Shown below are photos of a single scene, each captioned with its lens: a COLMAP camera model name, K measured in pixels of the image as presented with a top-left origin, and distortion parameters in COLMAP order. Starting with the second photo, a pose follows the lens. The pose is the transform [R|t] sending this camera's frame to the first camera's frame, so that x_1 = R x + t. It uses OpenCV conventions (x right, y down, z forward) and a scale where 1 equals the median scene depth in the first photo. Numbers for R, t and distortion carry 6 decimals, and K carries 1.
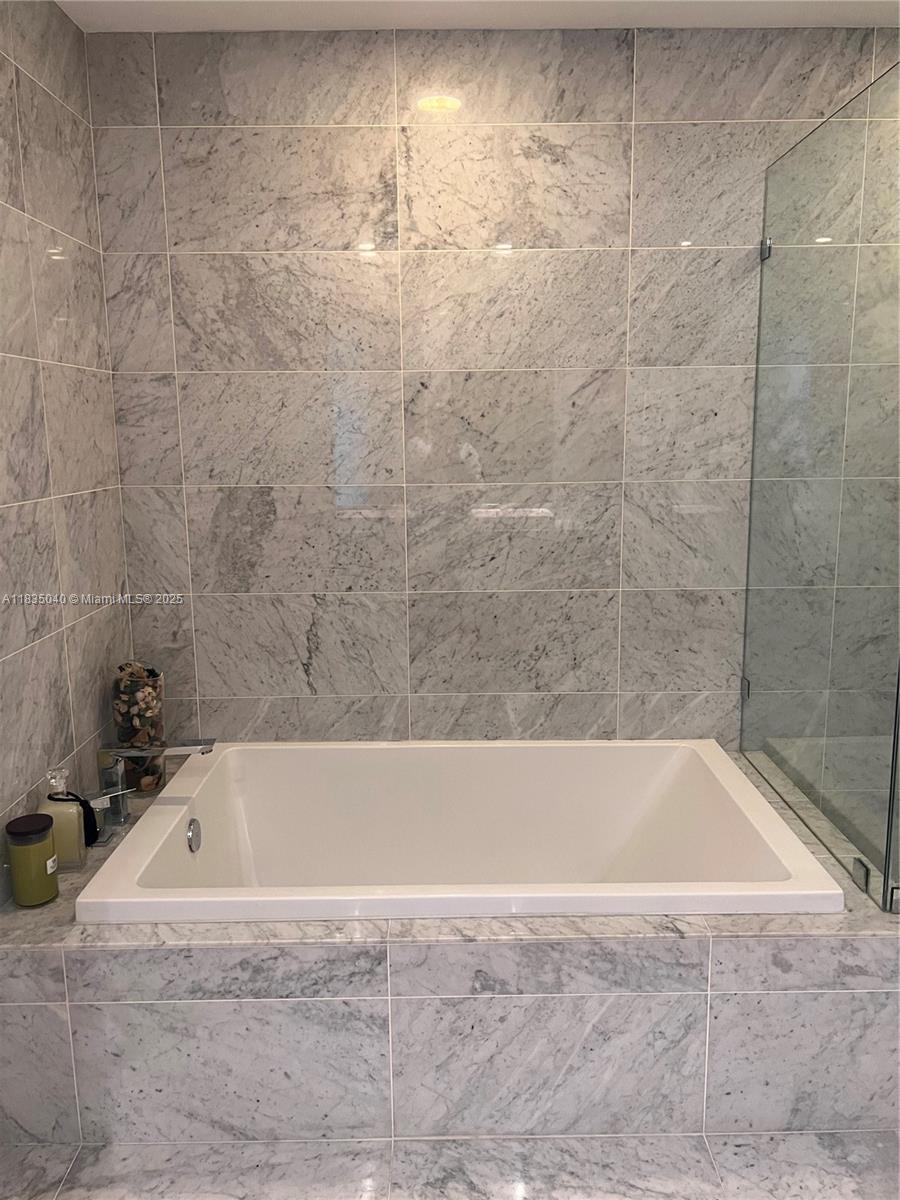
lens RADIAL K [[901.6, 0, 456.2], [0, 901.6, 596.4], [0, 0, 1]] dist [0.043969, -0.049559]
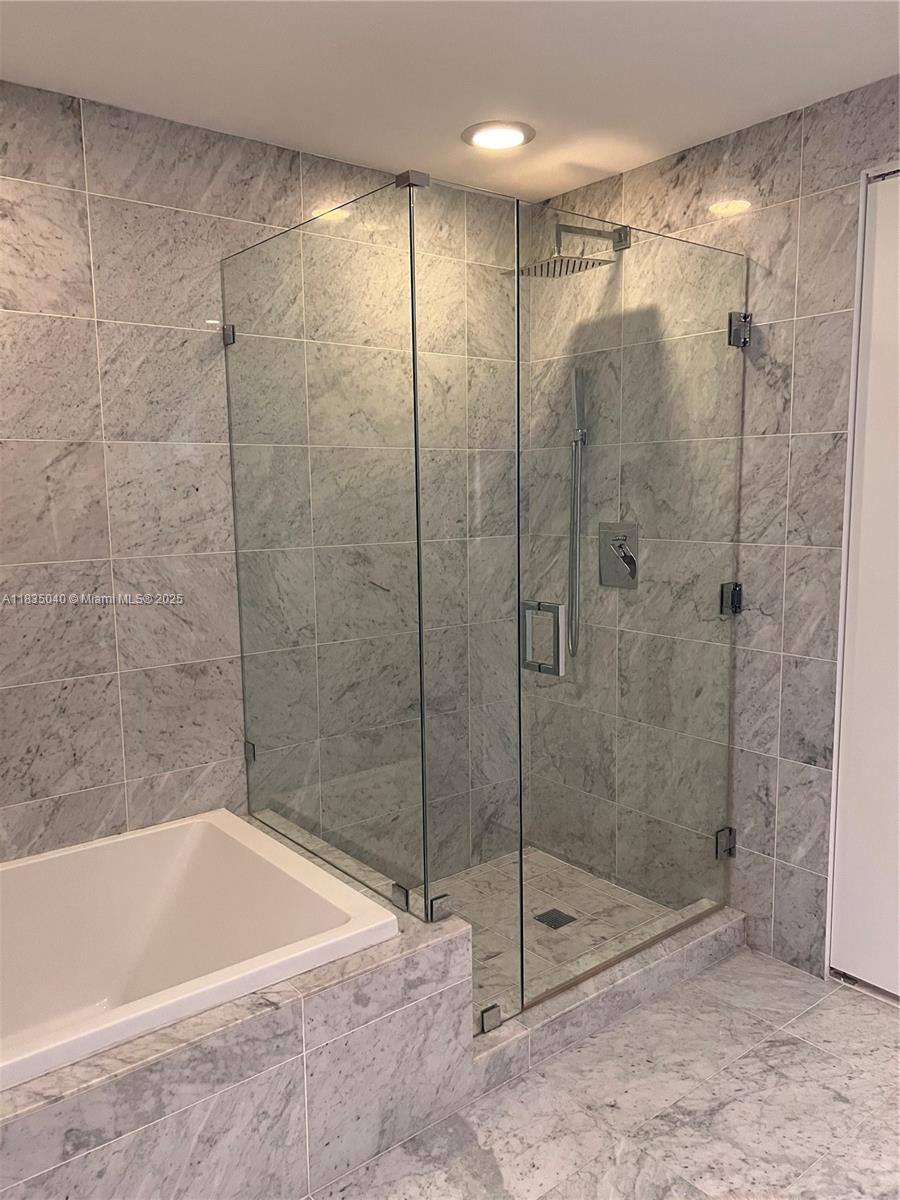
lens RADIAL K [[901.6, 0, 462.3], [0, 901.6, 607.7], [0, 0, 1]] dist [0.043969, -0.049559]
pose [[0.784097, -0.083144, 0.615043, -0.121733], [0.116829, 0.993043, -0.014697, -0.019905], [-0.609543, 0.083378, 0.788356, 0.027902]]
